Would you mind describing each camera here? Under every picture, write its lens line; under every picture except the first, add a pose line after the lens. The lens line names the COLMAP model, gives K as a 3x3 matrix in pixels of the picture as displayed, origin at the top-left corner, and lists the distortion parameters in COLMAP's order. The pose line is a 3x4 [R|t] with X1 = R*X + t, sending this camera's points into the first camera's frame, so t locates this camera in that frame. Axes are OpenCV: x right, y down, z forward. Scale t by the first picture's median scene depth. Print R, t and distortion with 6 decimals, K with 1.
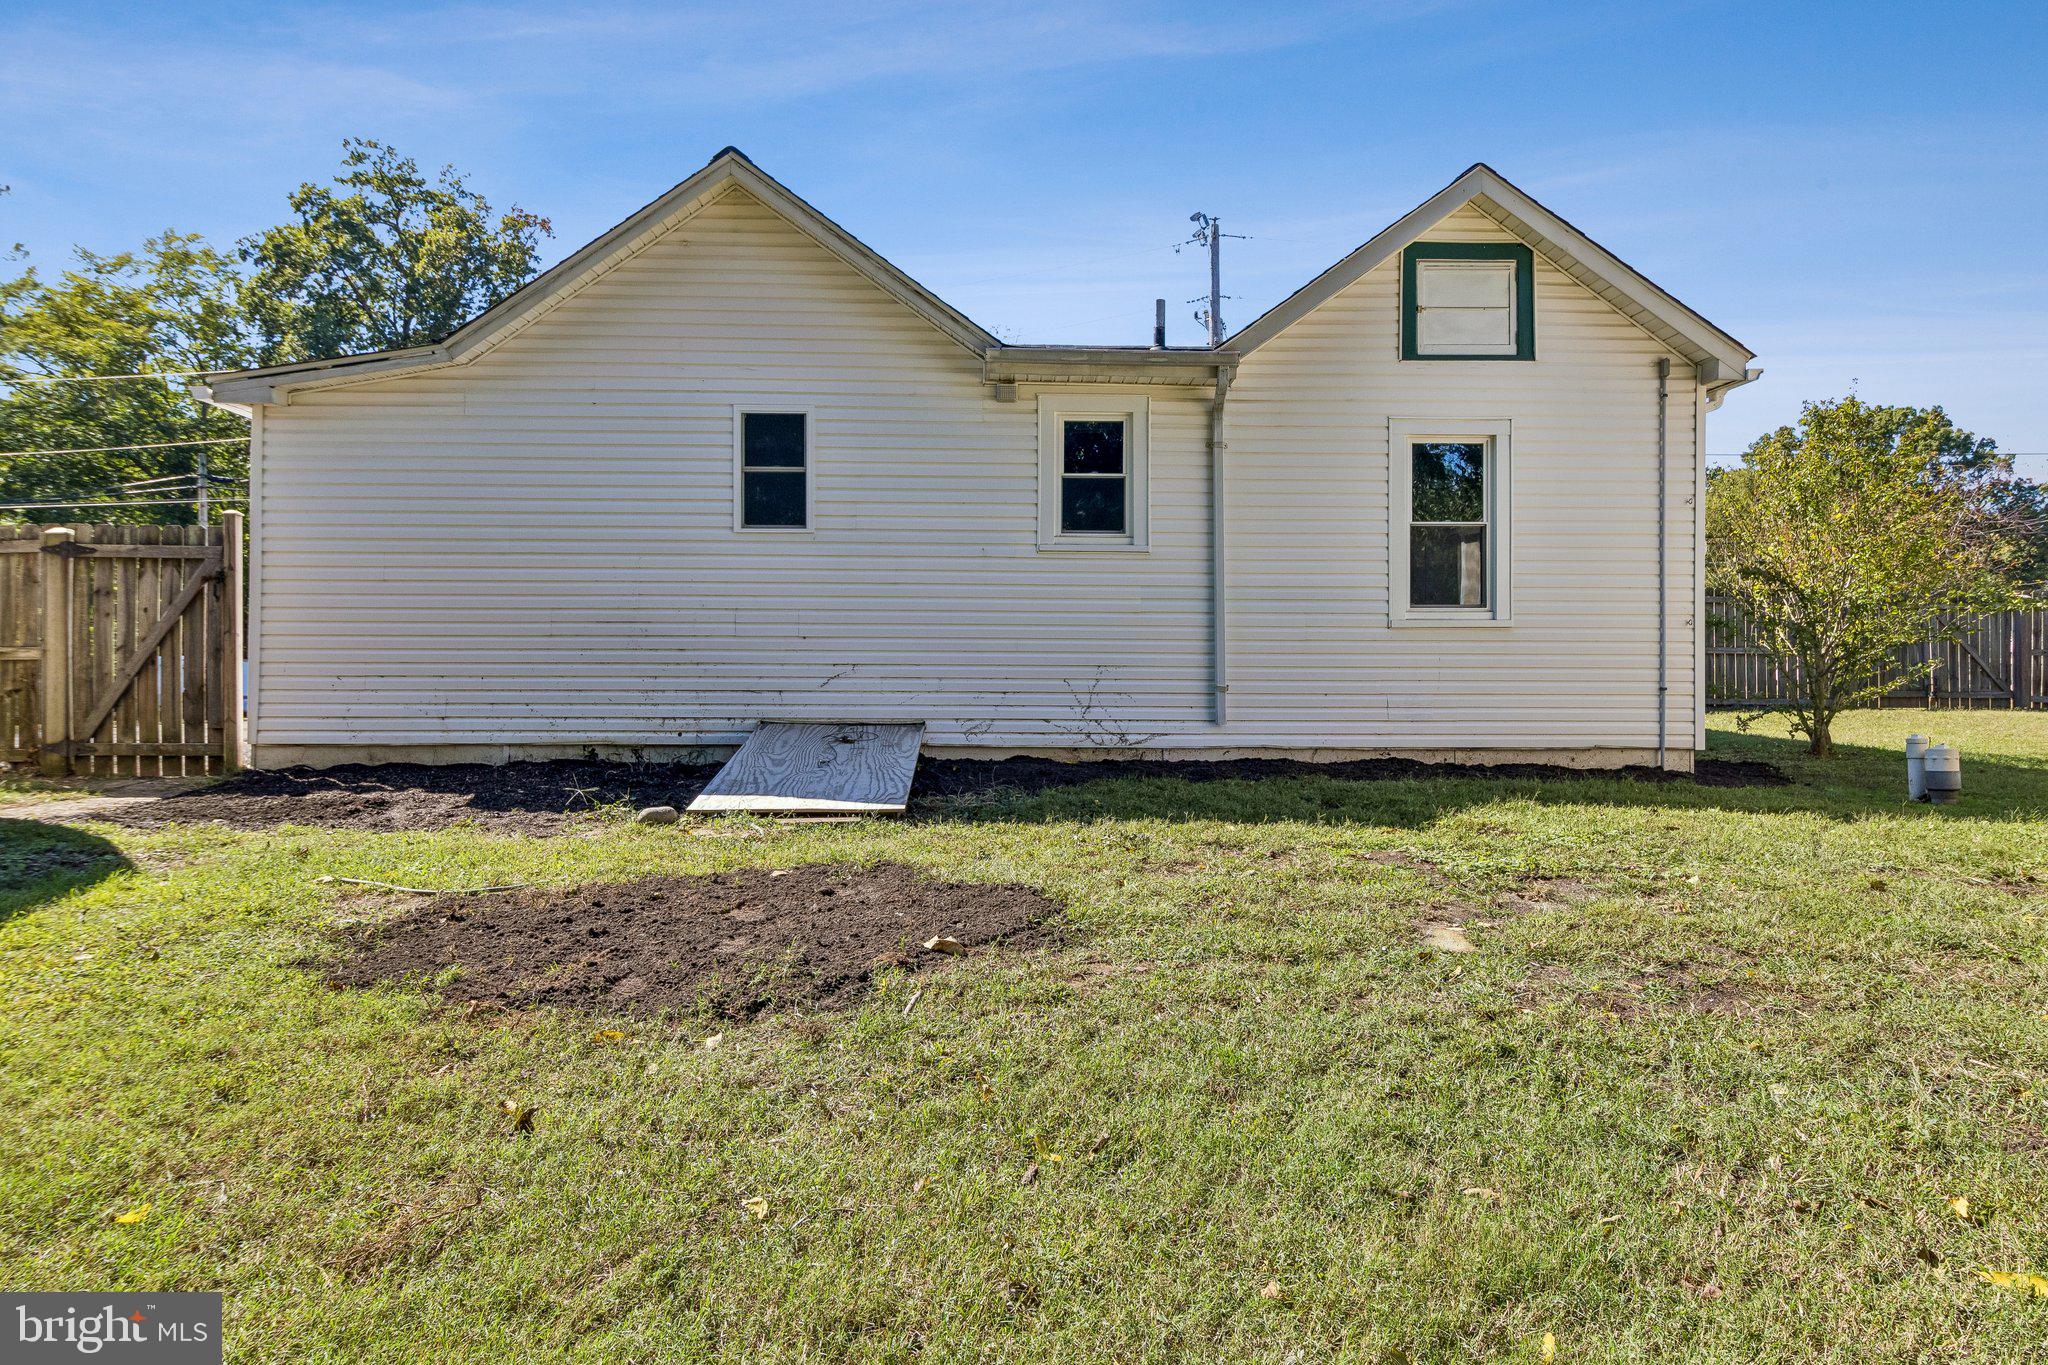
lens RADIAL K [[1327.4, 0, 1024.0], [0, 1327.4, 682.5], [0, 0, 1]] dist [0.000619, -0.001575]
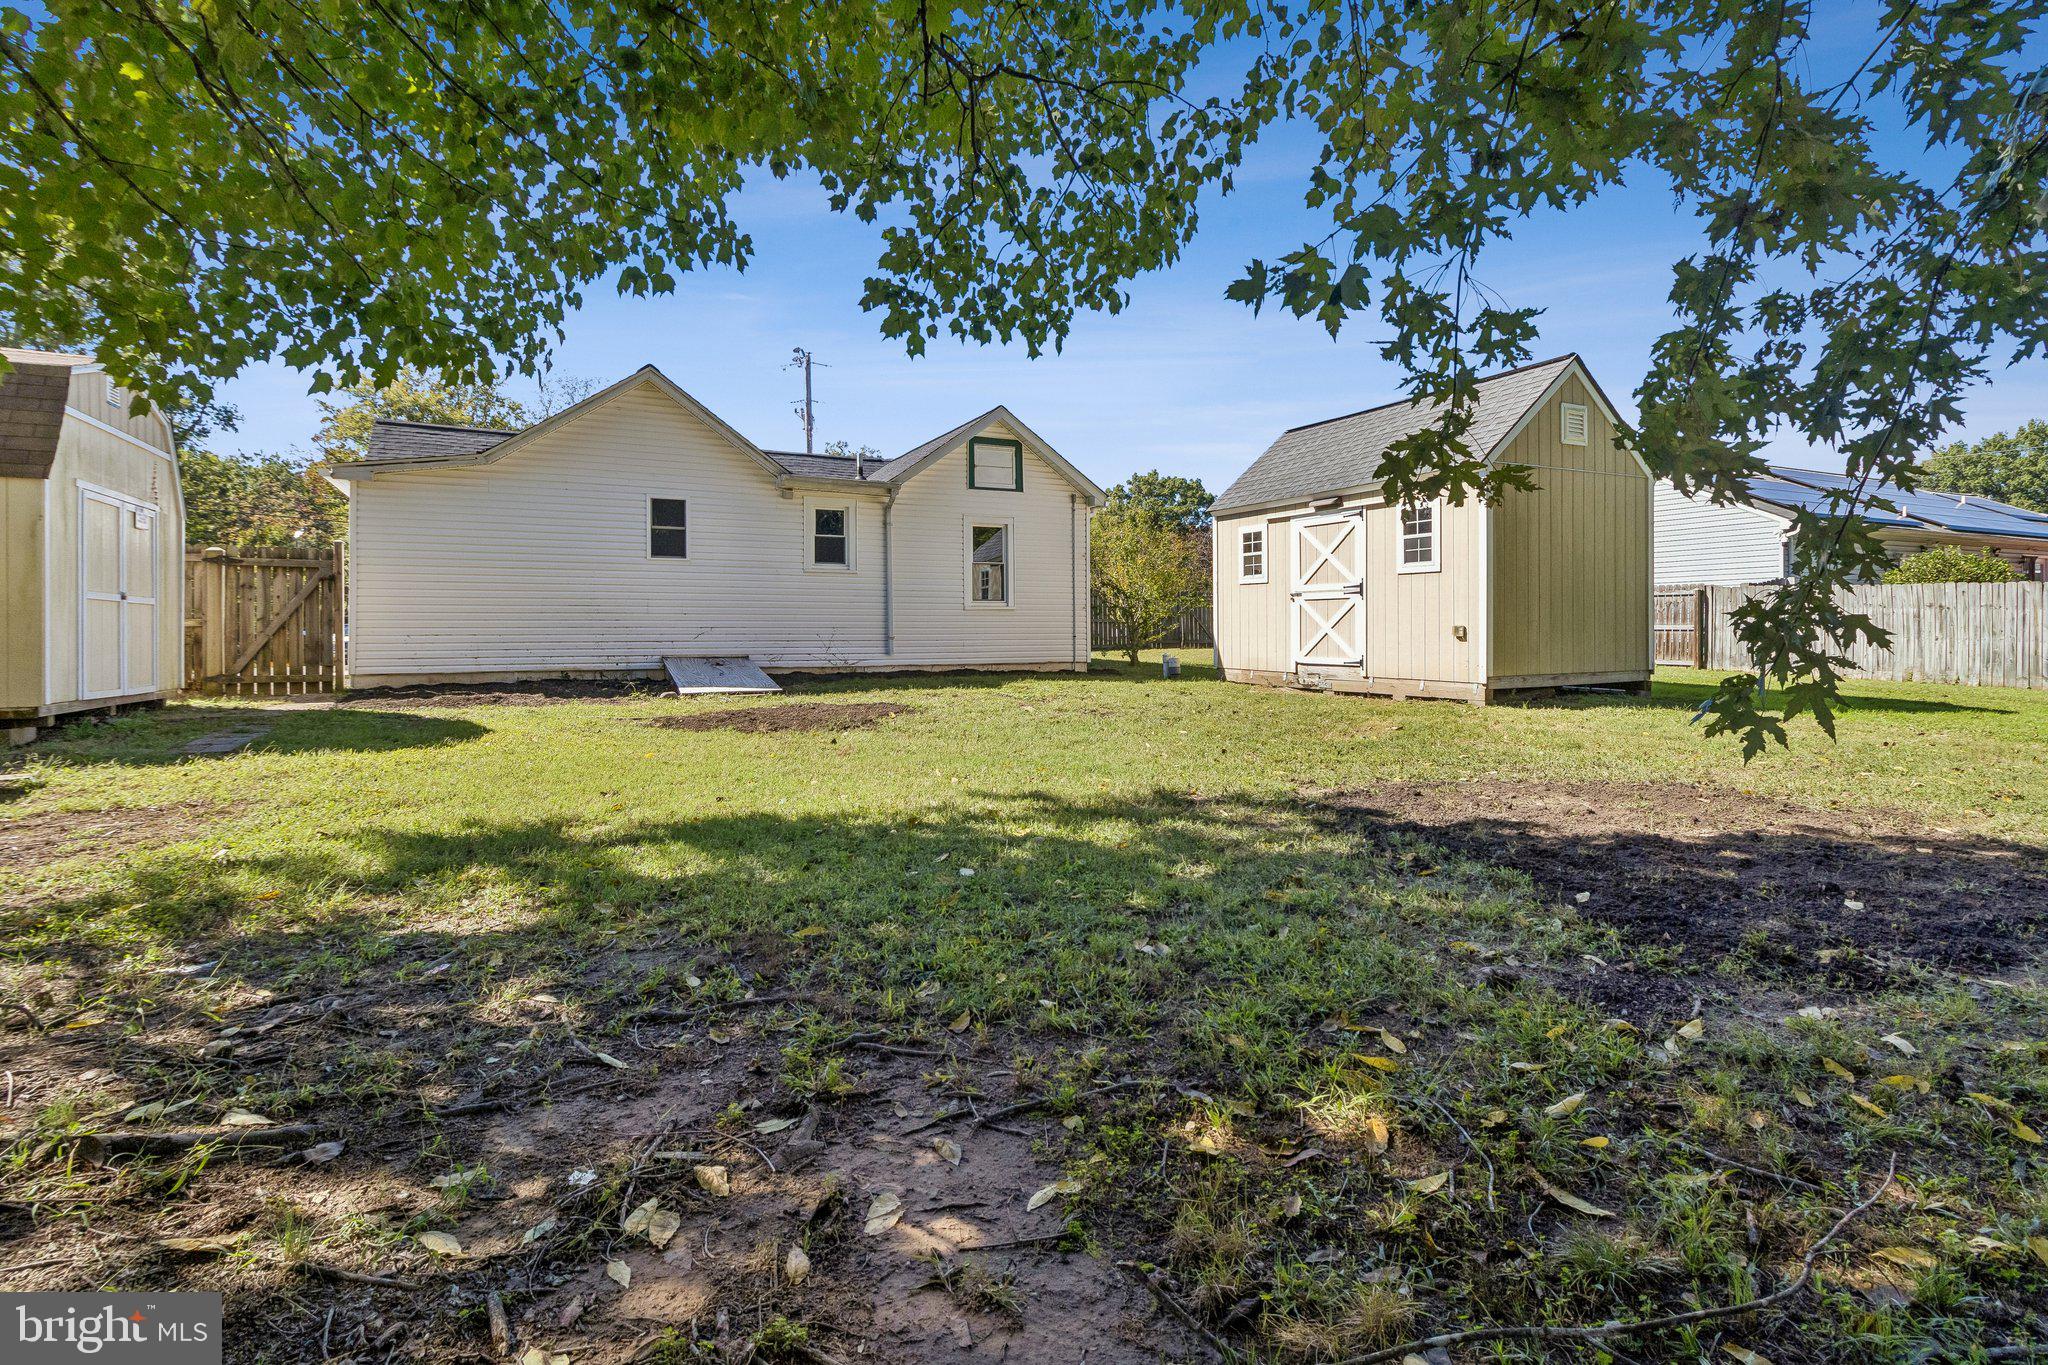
lens RADIAL K [[941.2, 0, 1024.0], [0, 941.2, 682.5], [0, 0, 1]] dist [0.001569, 0.000241]
pose [[0.913787, -0.028022, 0.405226, -0.276782], [0.012113, 0.999054, 0.041771, 0.015828], [-0.406013, -0.033261, 0.913262, -0.484950]]
